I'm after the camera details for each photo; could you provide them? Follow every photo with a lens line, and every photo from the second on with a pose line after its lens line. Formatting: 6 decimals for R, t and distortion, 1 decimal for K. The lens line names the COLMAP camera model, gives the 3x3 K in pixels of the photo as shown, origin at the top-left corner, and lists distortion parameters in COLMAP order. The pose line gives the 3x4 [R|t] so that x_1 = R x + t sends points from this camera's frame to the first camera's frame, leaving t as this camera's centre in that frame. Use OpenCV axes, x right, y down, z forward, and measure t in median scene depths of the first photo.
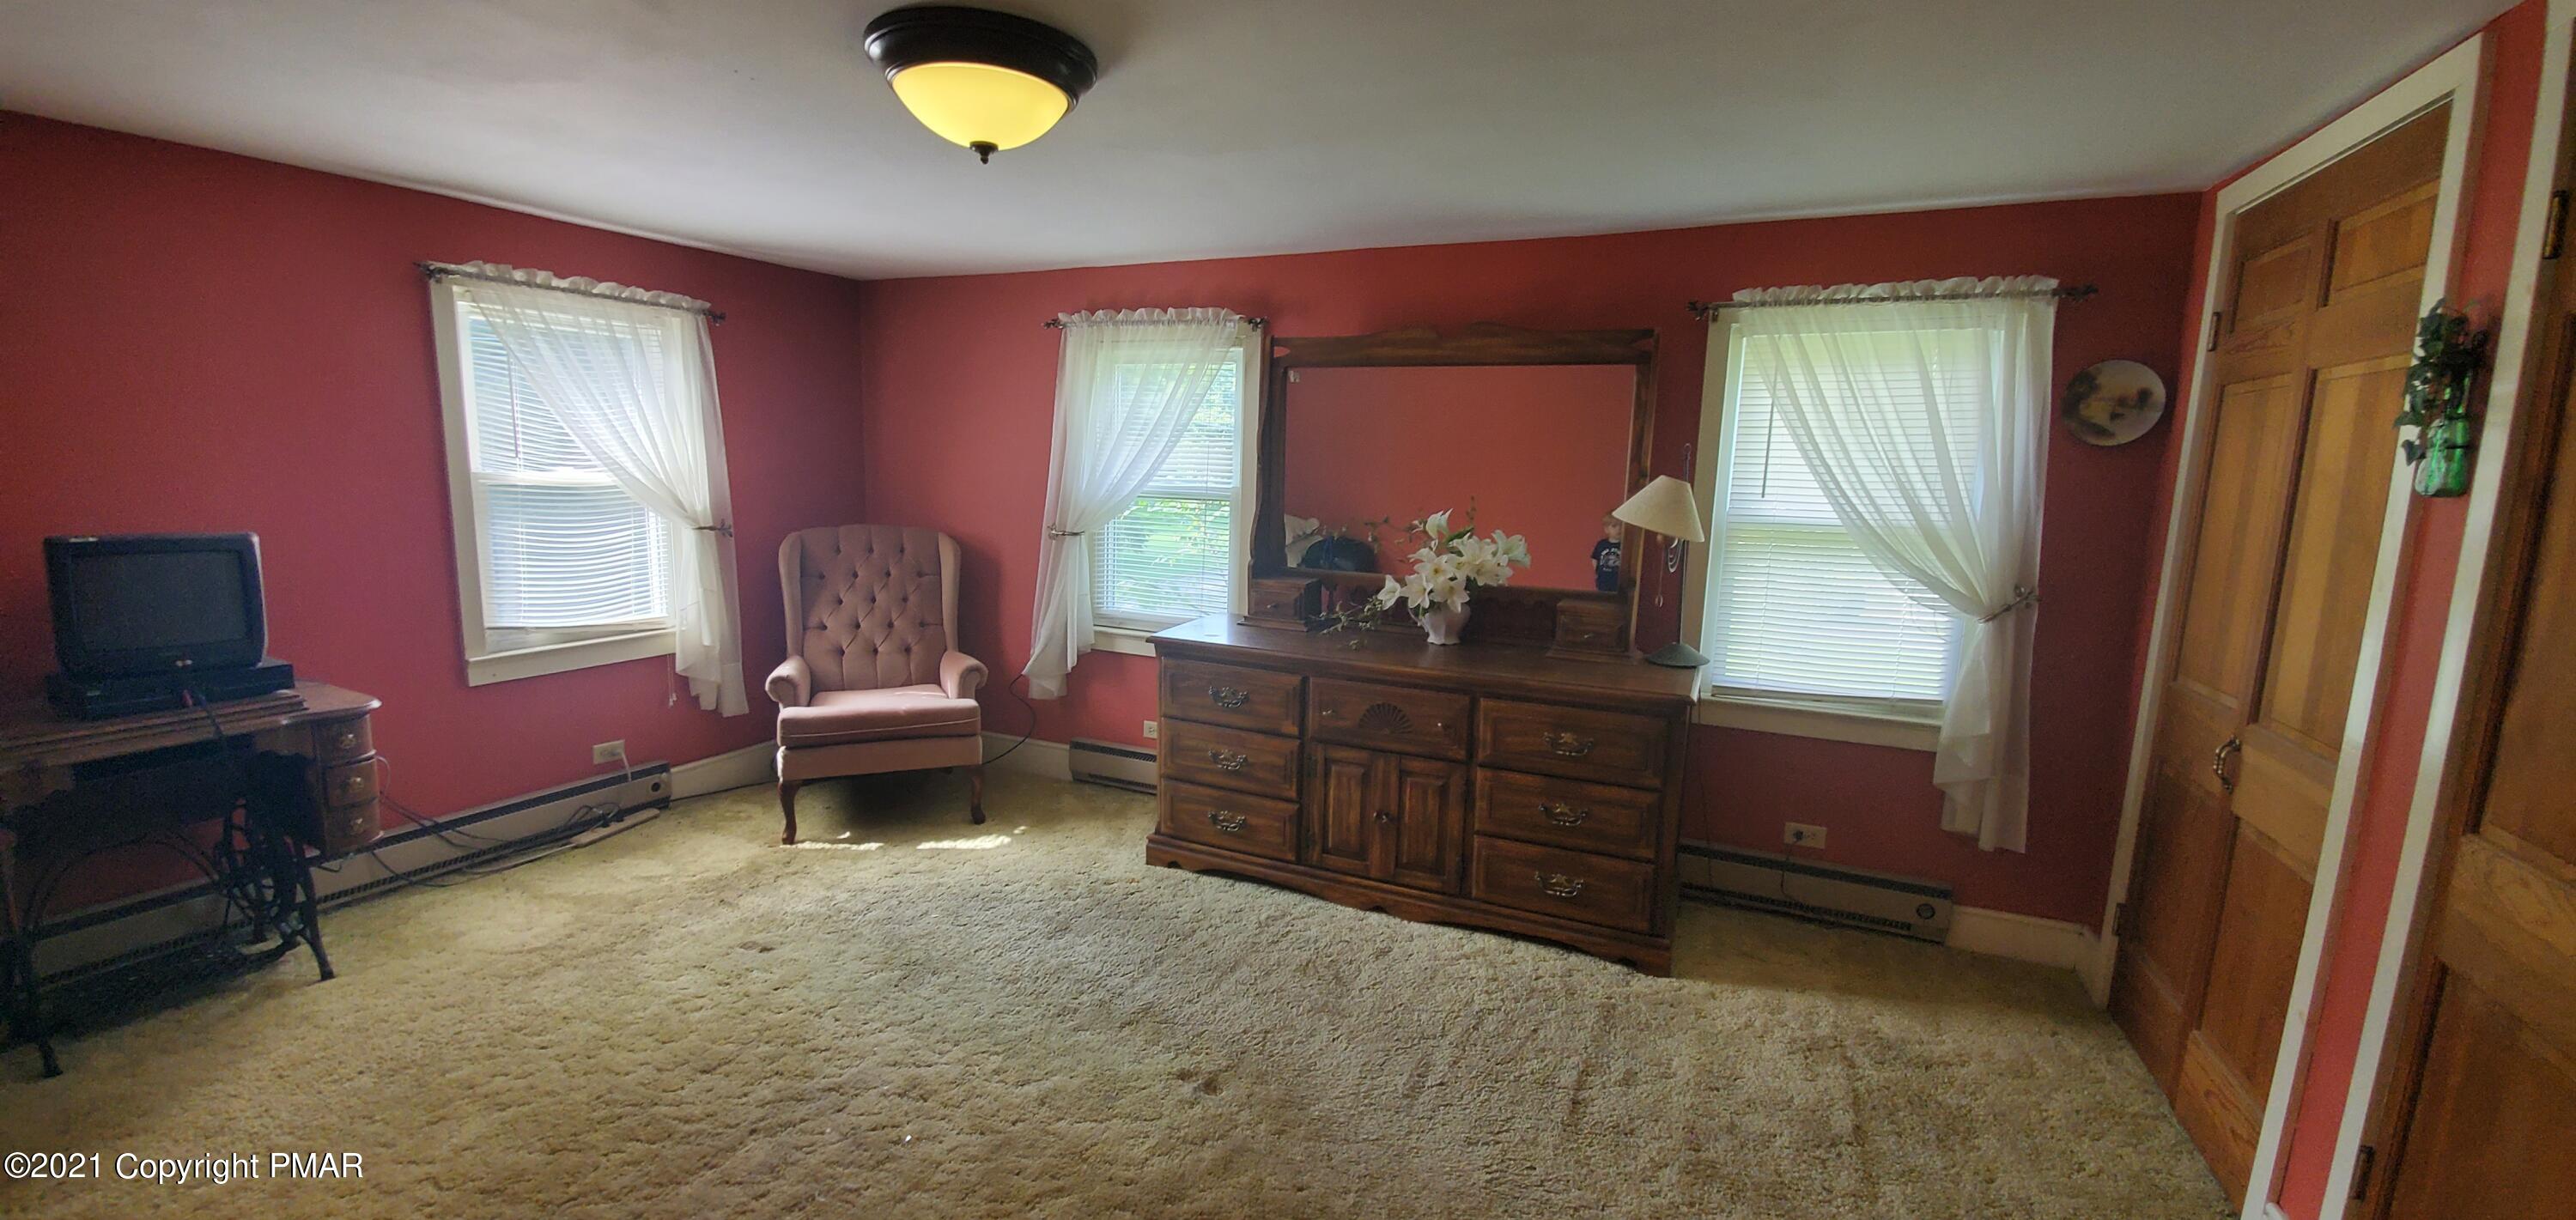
lens RADIAL K [[1060.7, 0, 1288.0], [0, 1060.7, 610.0], [0, 0, 1]] dist [-0.000874, -0.015750]
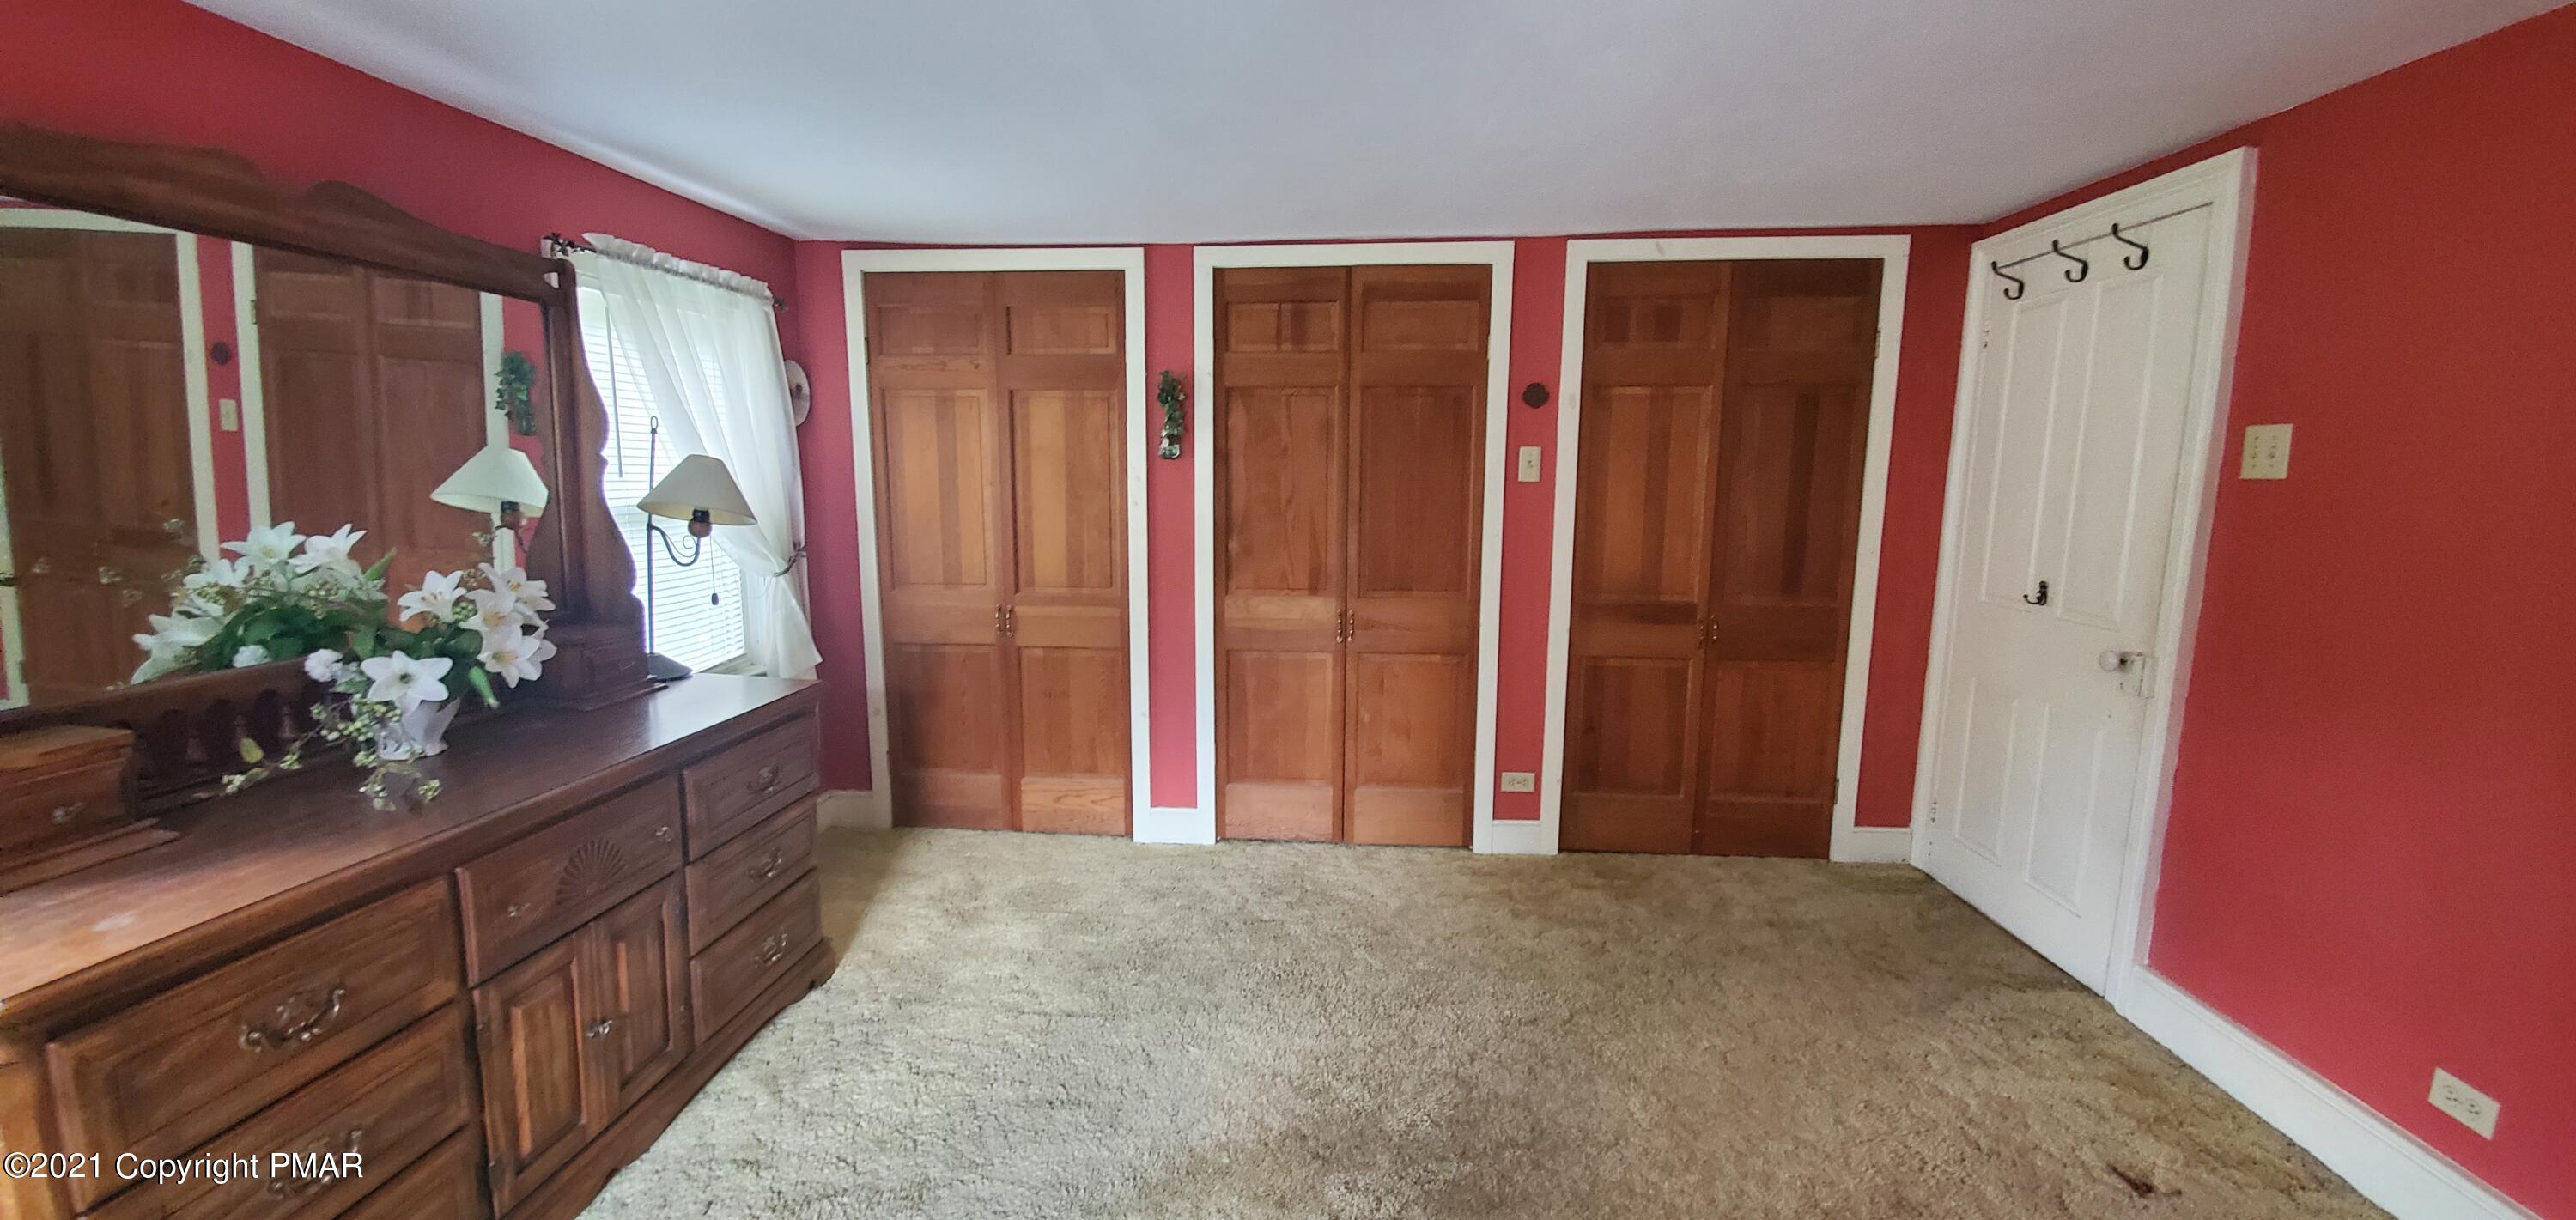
lens RADIAL K [[1060.7, 0, 1288.0], [0, 1060.7, 610.0], [0, 0, 1]] dist [-0.000874, -0.015750]
pose [[-0.383452, -0.148543, 0.911537, -0.626378], [0.106210, 0.973340, 0.203294, -0.128105], [-0.917433, 0.174768, -0.357453, 0.891477]]
